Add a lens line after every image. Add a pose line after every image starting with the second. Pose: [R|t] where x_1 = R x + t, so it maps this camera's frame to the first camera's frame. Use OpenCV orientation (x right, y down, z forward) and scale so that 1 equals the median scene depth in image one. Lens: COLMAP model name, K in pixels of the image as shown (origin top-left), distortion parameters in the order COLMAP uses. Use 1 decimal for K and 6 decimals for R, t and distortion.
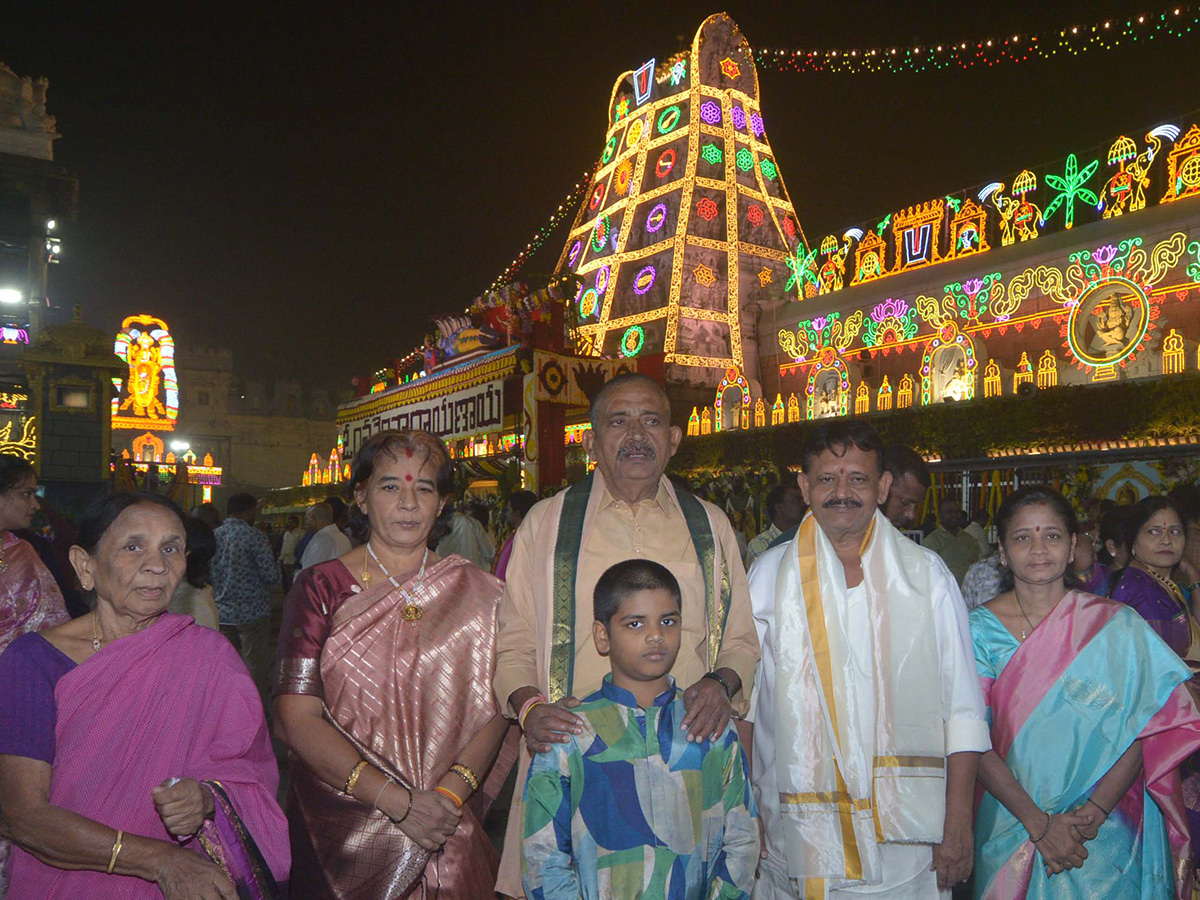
lens RADIAL K [[1004.0, 0, 775.6], [0, 1004.0, 519.3], [0, 0, 1]] dist [0.056932, -0.066077]
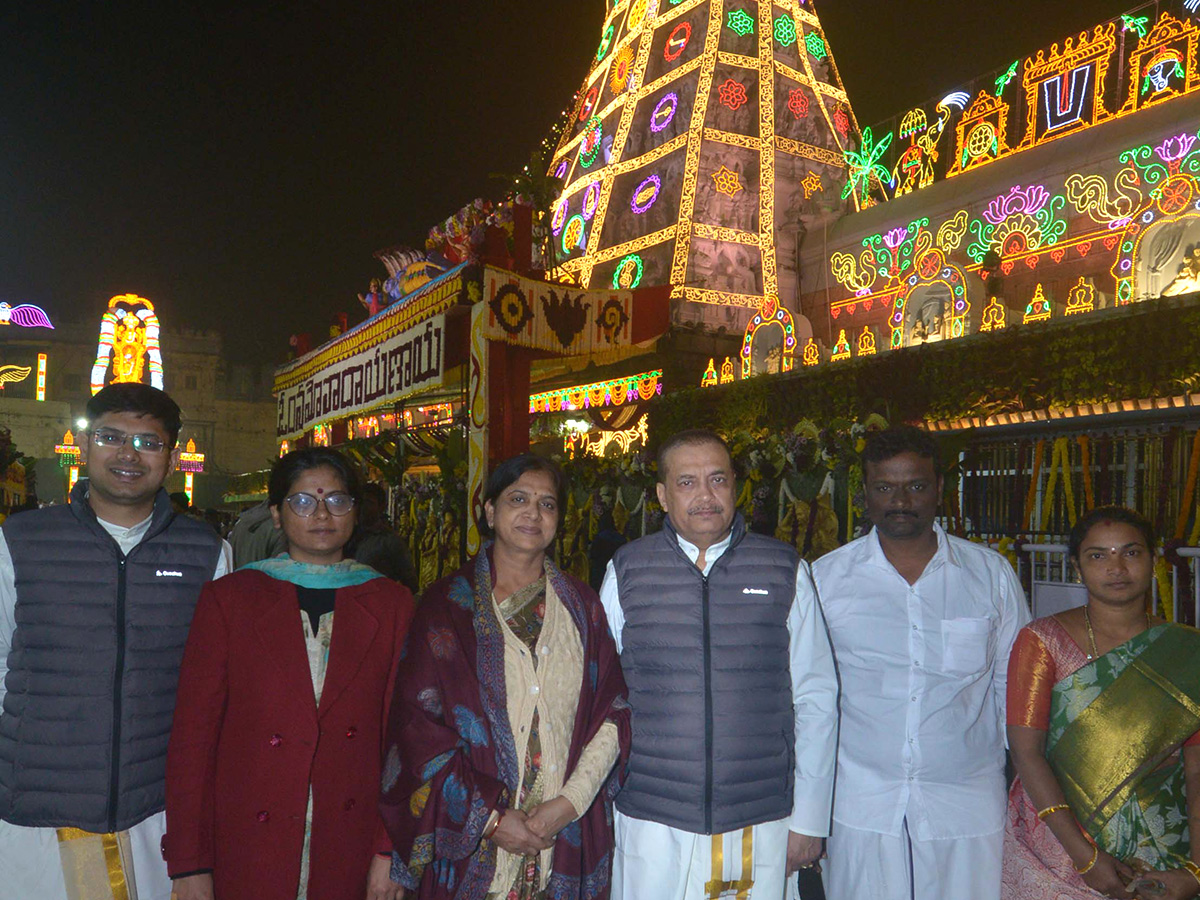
lens RADIAL K [[1004.6, 0, 608.0], [0, 1004.6, 531.0], [0, 0, 1]] dist [0.058332, -0.065813]
pose [[0.986845, 0.023662, -0.159929, -0.034242], [-0.021858, 0.999676, 0.013028, 0.002158], [0.160185, -0.009361, 0.987043, 0.271900]]
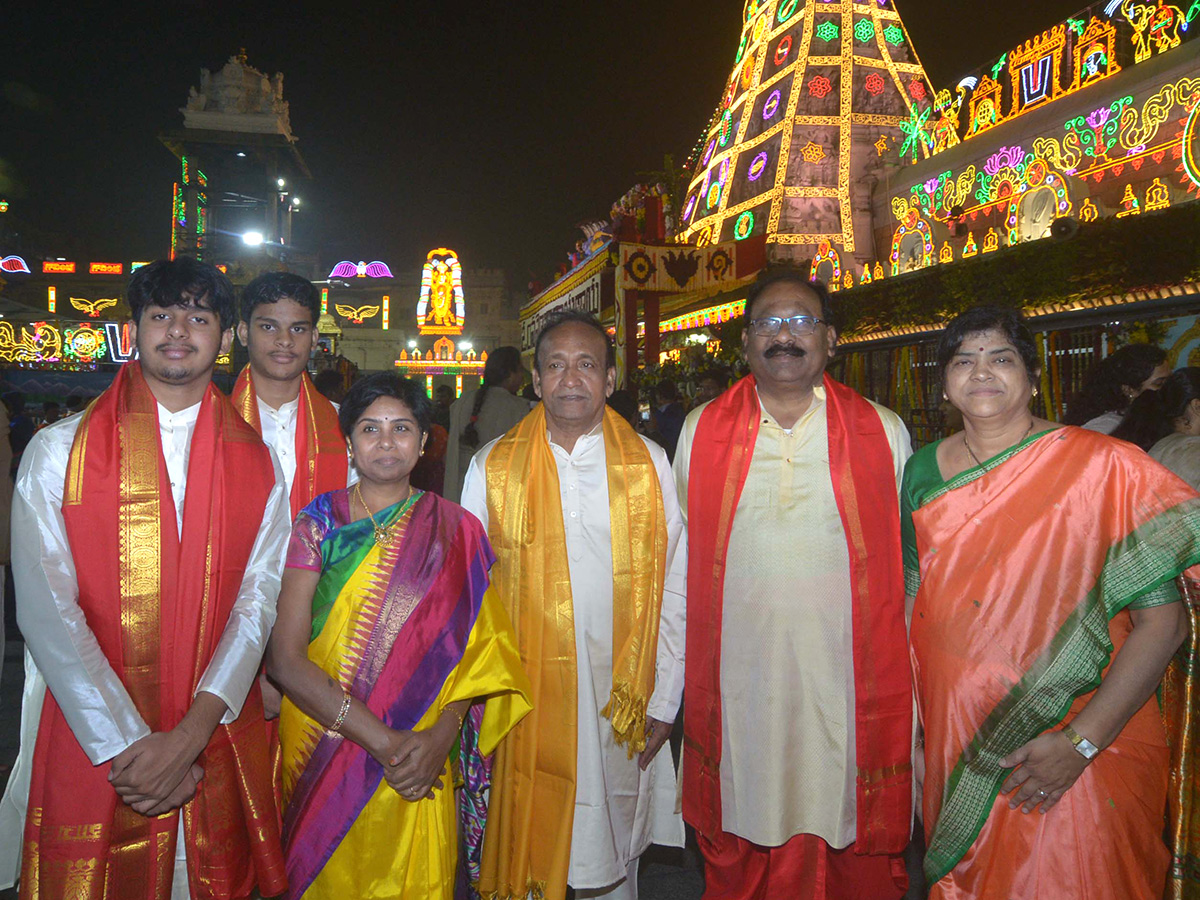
lens RADIAL K [[887.4, 0, 558.1], [0, 887.4, 379.5], [0, 0, 1]] dist [0.055297, -0.063791]
pose [[0.883899, -0.021300, -0.467193, 0.117474], [0.011216, 0.999640, -0.024354, 0.000255], [0.467544, 0.016287, 0.883820, 0.109621]]
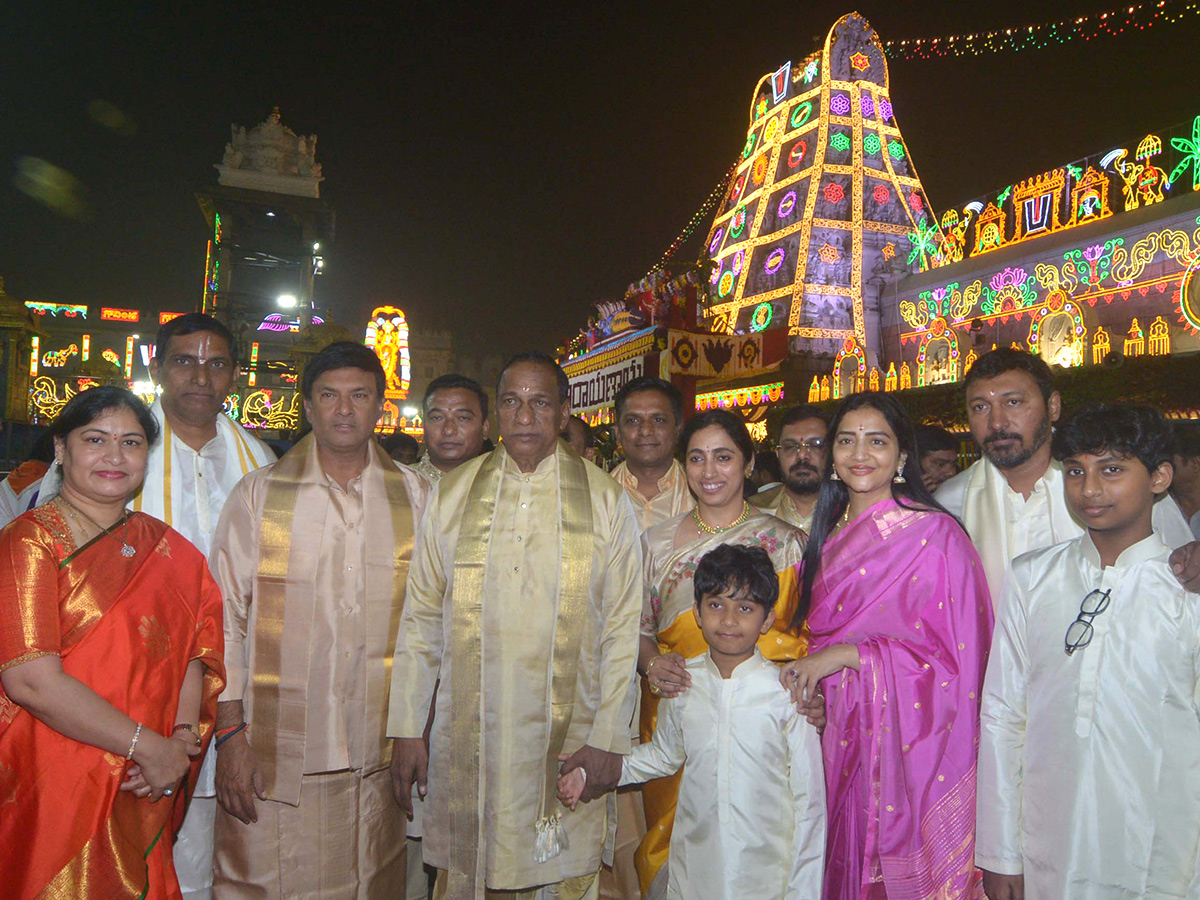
lens RADIAL K [[960.4, 0, 619.6], [0, 960.4, 428.3], [0, 0, 1]] dist [0.056231, -0.063638]
pose [[0.948673, 0.003220, -0.316242, 0.044996], [-0.019627, 0.998620, -0.048708, -0.000794], [0.315649, 0.052415, 0.947427, -0.041317]]
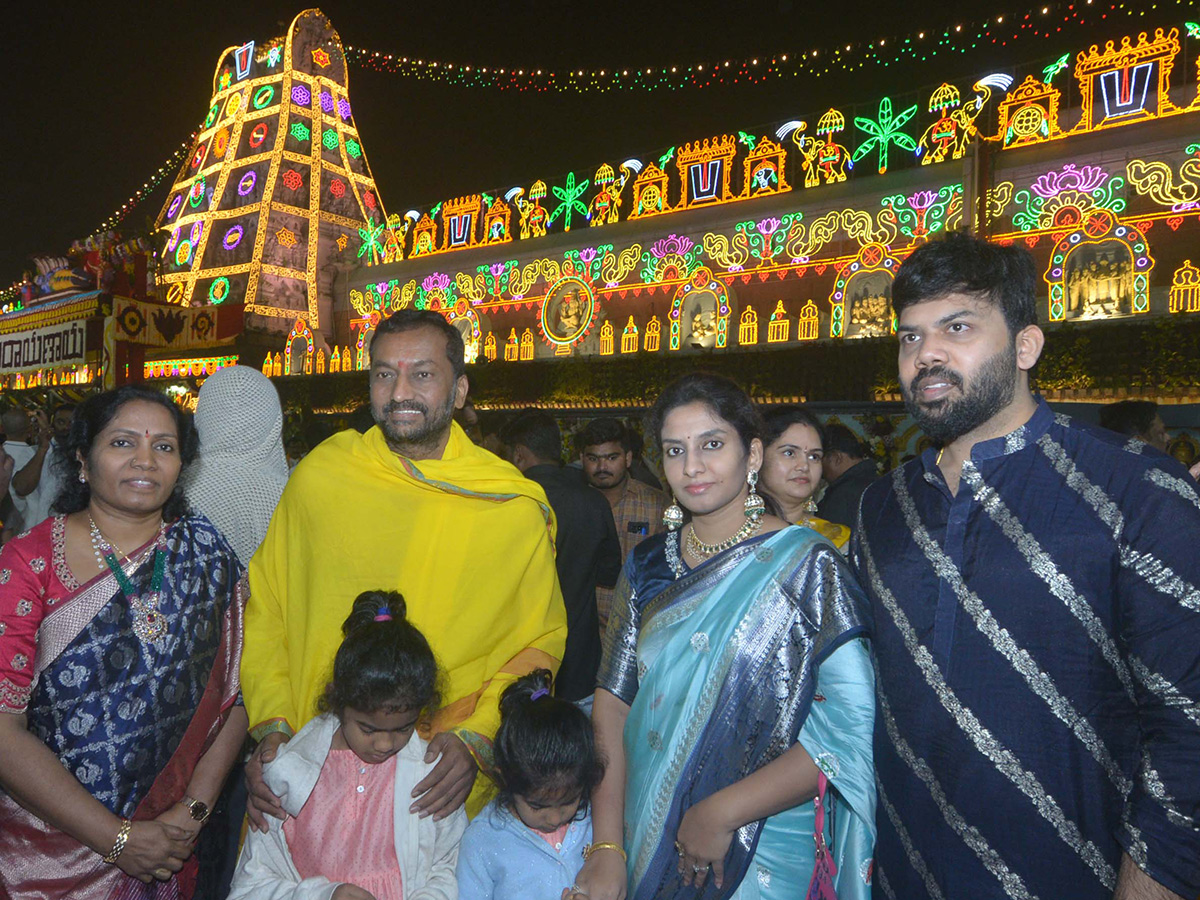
lens RADIAL K [[935.7, 0, 580.7], [0, 935.7, 464.7], [0, 0, 1]] dist [0.054905, -0.063588]
pose [[0.984695, 0.035253, 0.170687, 0.089025], [-0.036991, 0.999291, 0.007017, -0.002333], [-0.170318, -0.013224, 0.985300, -0.129263]]
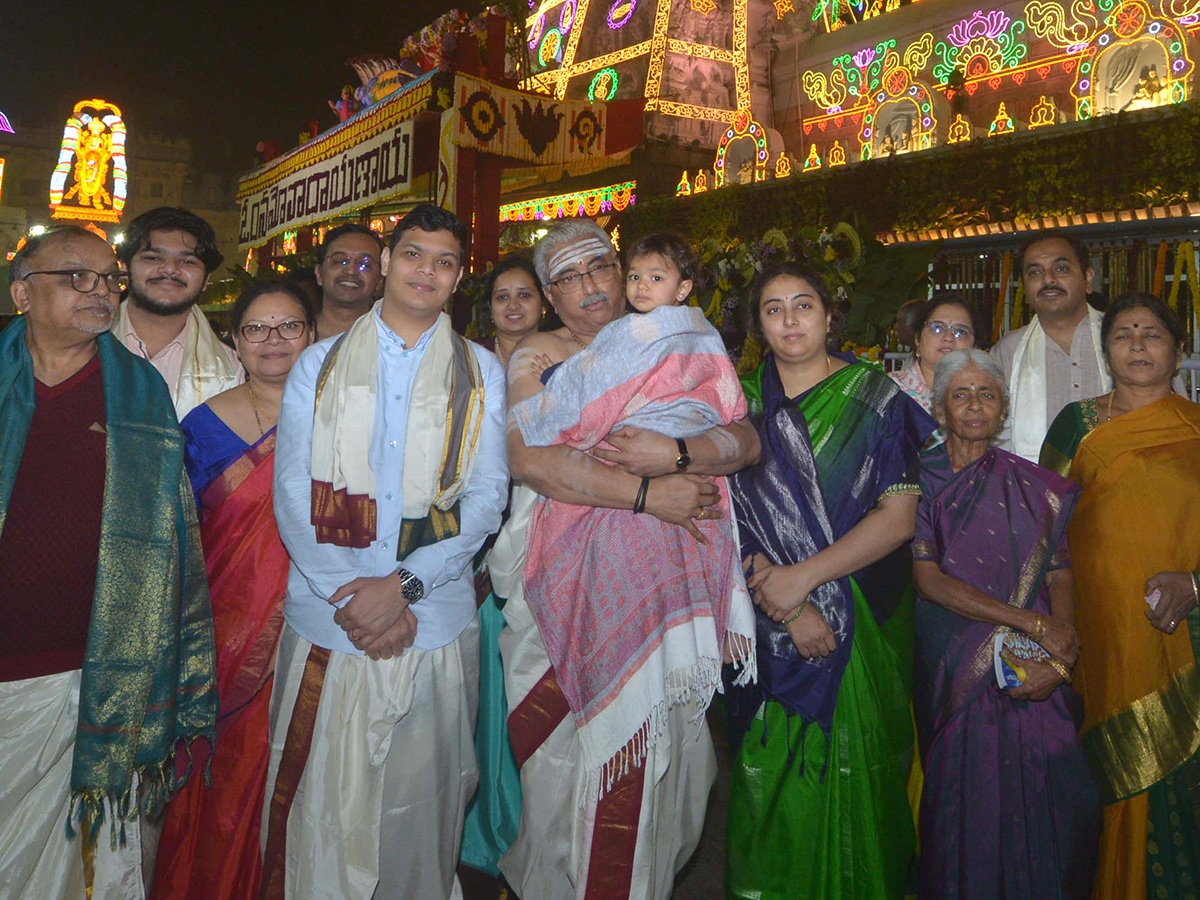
lens RADIAL K [[1003.5, 0, 654.9], [0, 1003.5, 259.6], [0, 0, 1]] dist [0.058602, -0.070089]
pose [[0.995157, 0.022472, -0.095694, -0.030923], [-0.029695, 0.996761, -0.074735, 0.004026], [0.093705, 0.077214, 0.992601, 0.285766]]
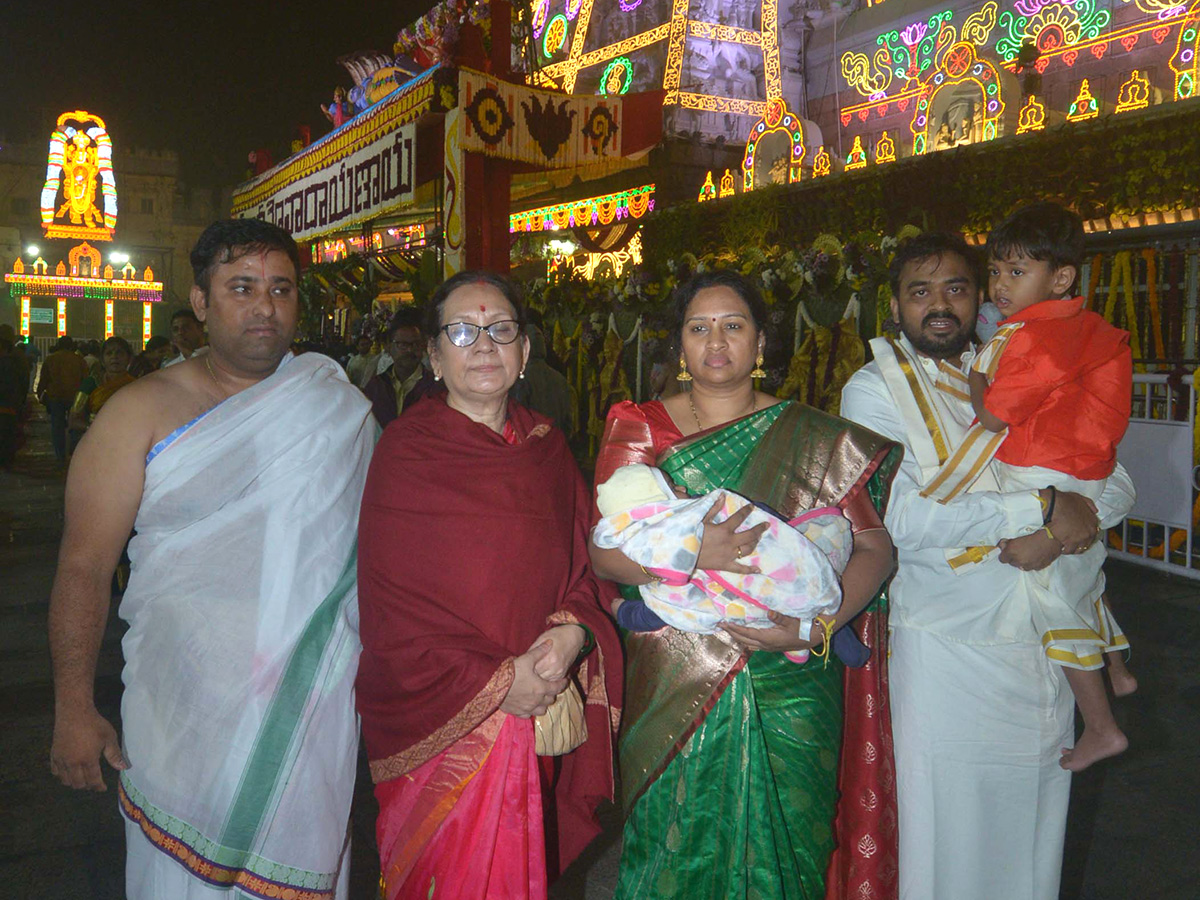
lens RADIAL K [[1055.0, 0, 580.3], [0, 1055.0, 409.6], [0, 0, 1]] dist [0.059729, -0.068666]
pose [[0.985405, 0.025922, -0.168241, -0.041829], [-0.016420, 0.998203, 0.057626, 0.002789], [0.169433, -0.054022, 0.984060, 0.295064]]
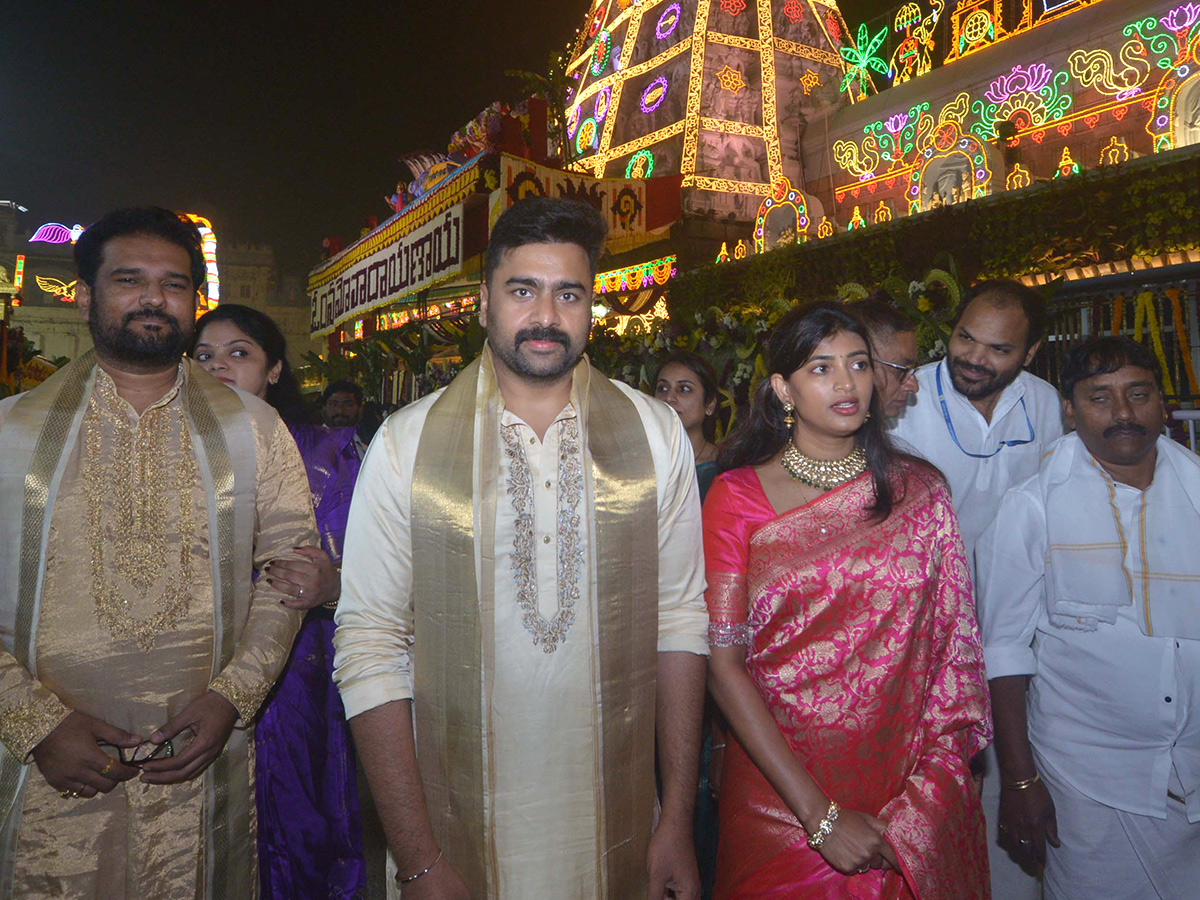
lens RADIAL K [[878.8, 0, 623.8], [0, 878.8, 345.8], [0, 0, 1]] dist [0.055207, -0.060385]
pose [[0.987667, -0.015698, -0.155779, -0.051338], [0.005622, 0.997875, -0.064910, 0.004371], [0.156467, 0.063234, 0.985657, 0.345218]]
